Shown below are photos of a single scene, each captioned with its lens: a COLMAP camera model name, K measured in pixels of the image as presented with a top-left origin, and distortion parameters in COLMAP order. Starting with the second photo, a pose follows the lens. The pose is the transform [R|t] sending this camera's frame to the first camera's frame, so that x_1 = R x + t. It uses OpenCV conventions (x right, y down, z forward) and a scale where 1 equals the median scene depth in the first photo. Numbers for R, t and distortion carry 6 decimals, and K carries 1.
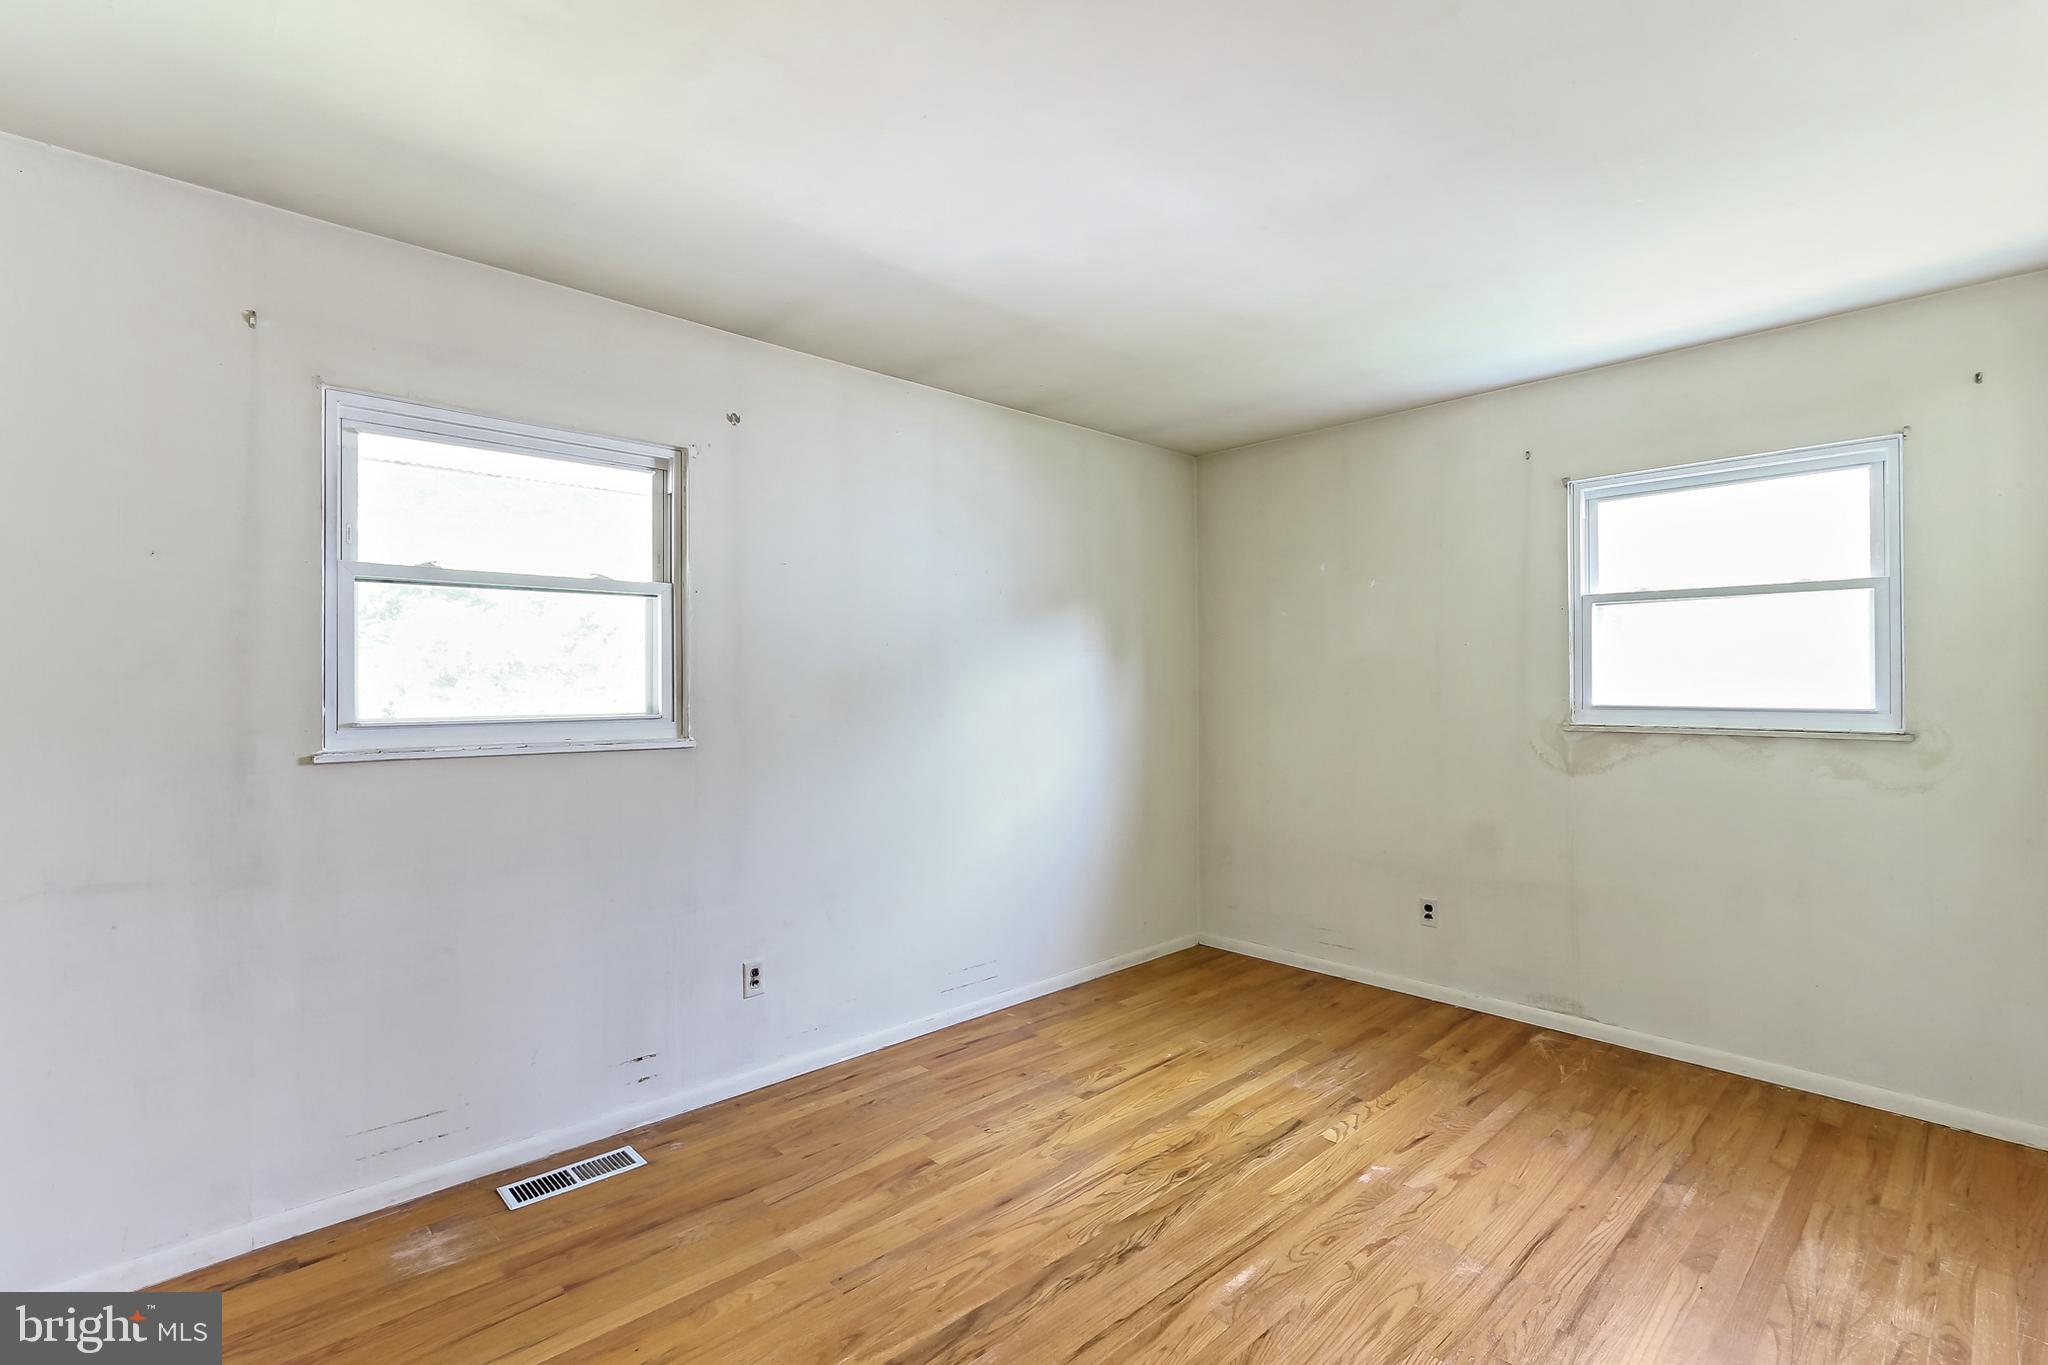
lens RADIAL K [[936.1, 0, 1027.0], [0, 936.1, 667.8], [0, 0, 1]] dist [0.002936, 0.000469]
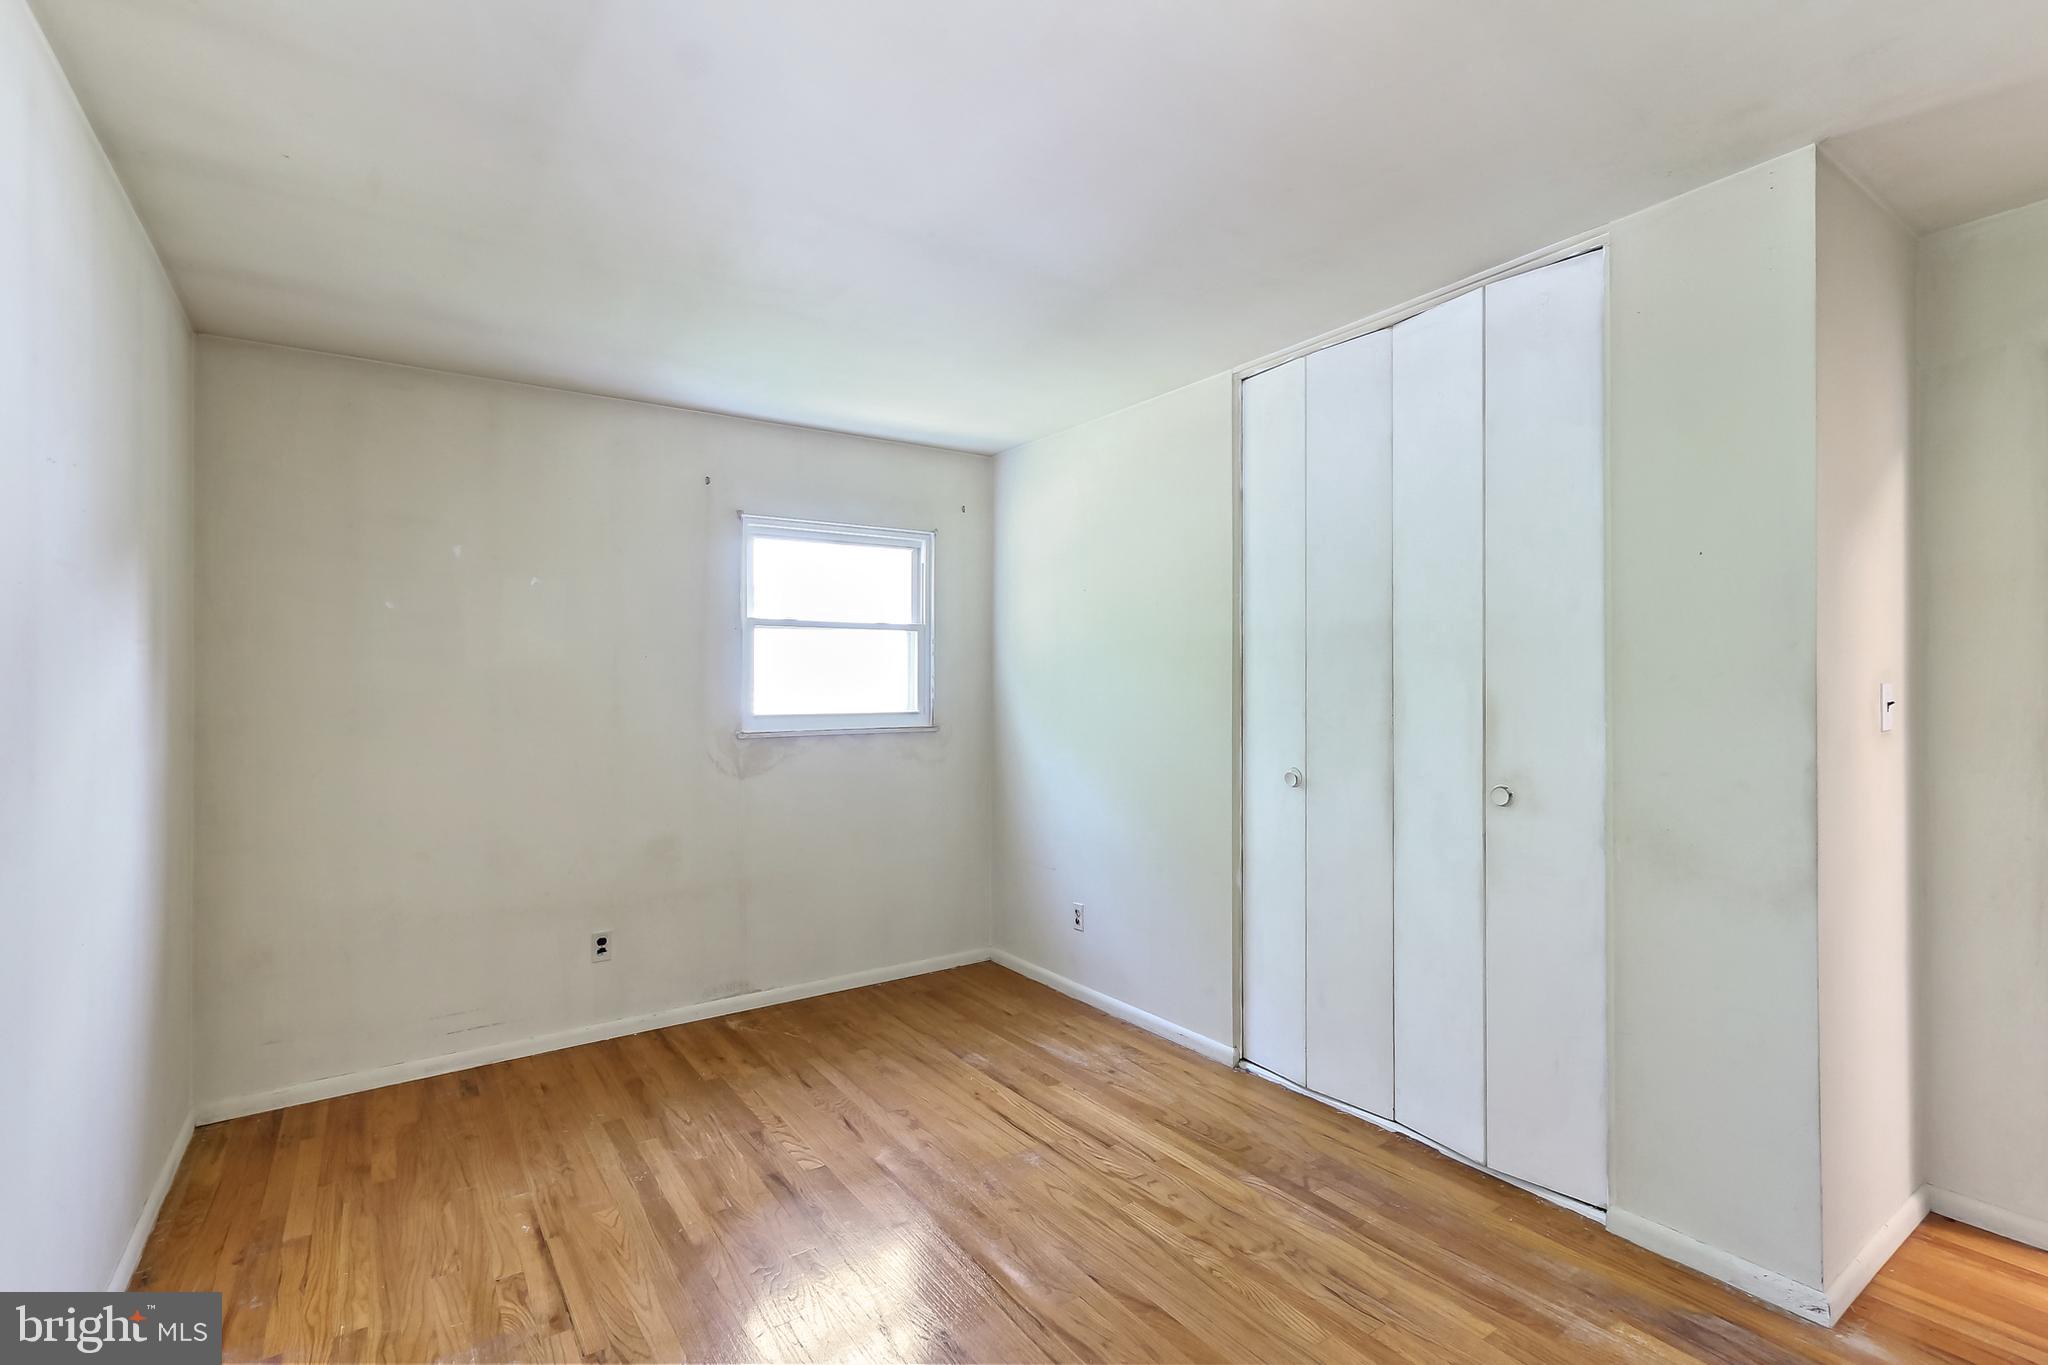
lens RADIAL K [[936.1, 0, 1026.4], [0, 936.1, 684.3], [0, 0, 1]] dist [0.002936, 0.000469]
pose [[0.149350, 0.008110, 0.988751, -0.565657], [-0.003449, 0.999965, -0.007681, 0.012237], [-0.988778, -0.002263, 0.149372, 0.604636]]
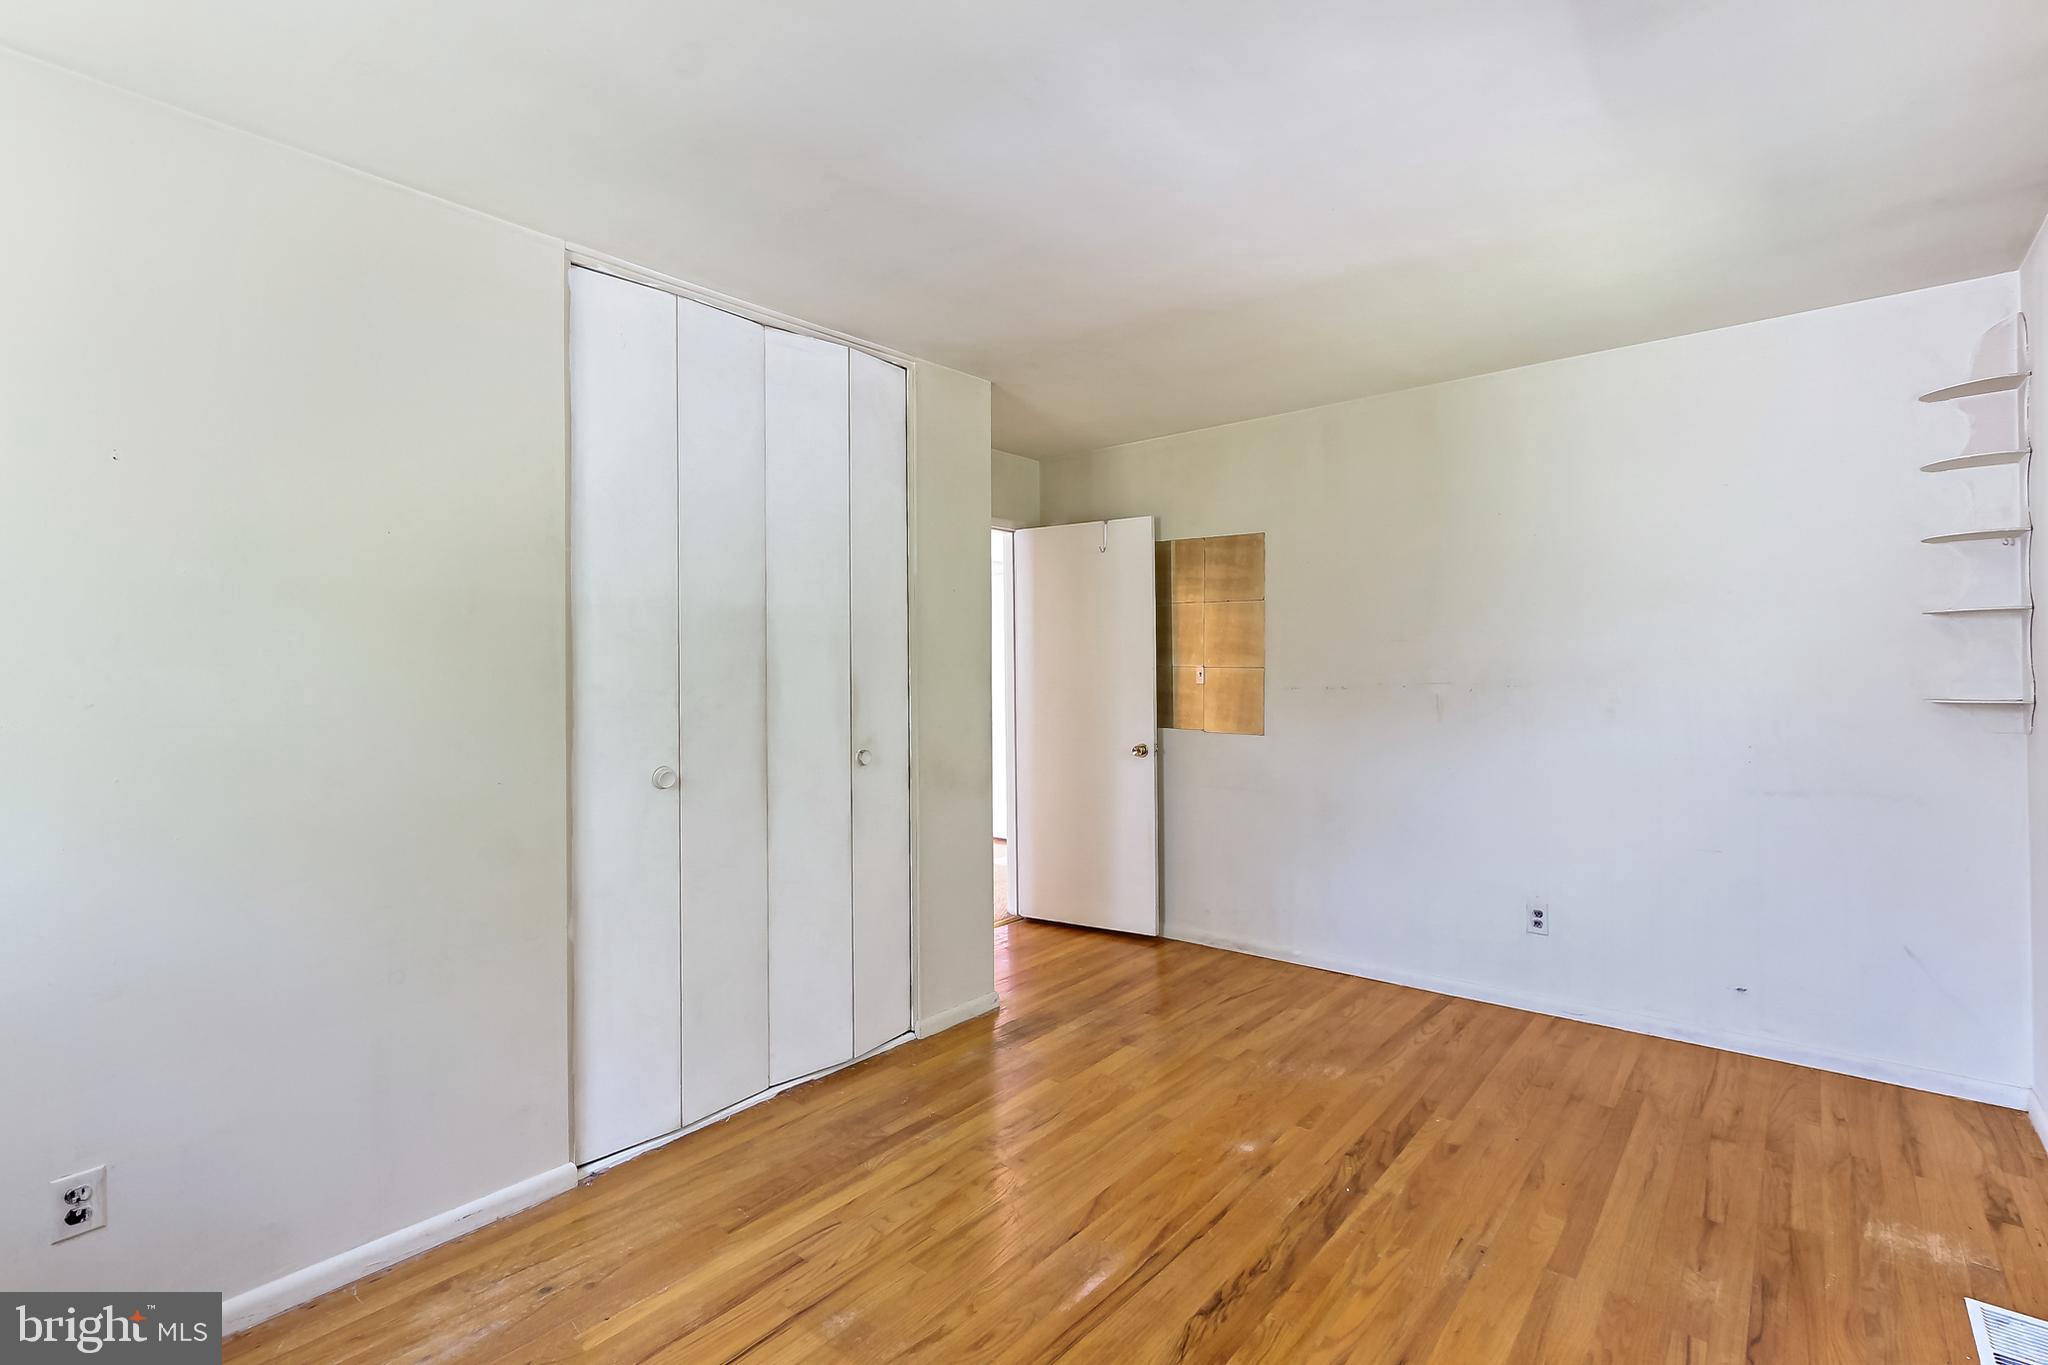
lens RADIAL K [[936.1, 0, 1026.9], [0, 936.1, 688.2], [0, 0, 1]] dist [0.002936, 0.000469]
pose [[-0.992899, 0.018964, -0.117443, 0.284635], [0.018612, 0.999818, 0.004093, 0.024493], [0.117499, 0.001878, -0.993071, 1.405289]]
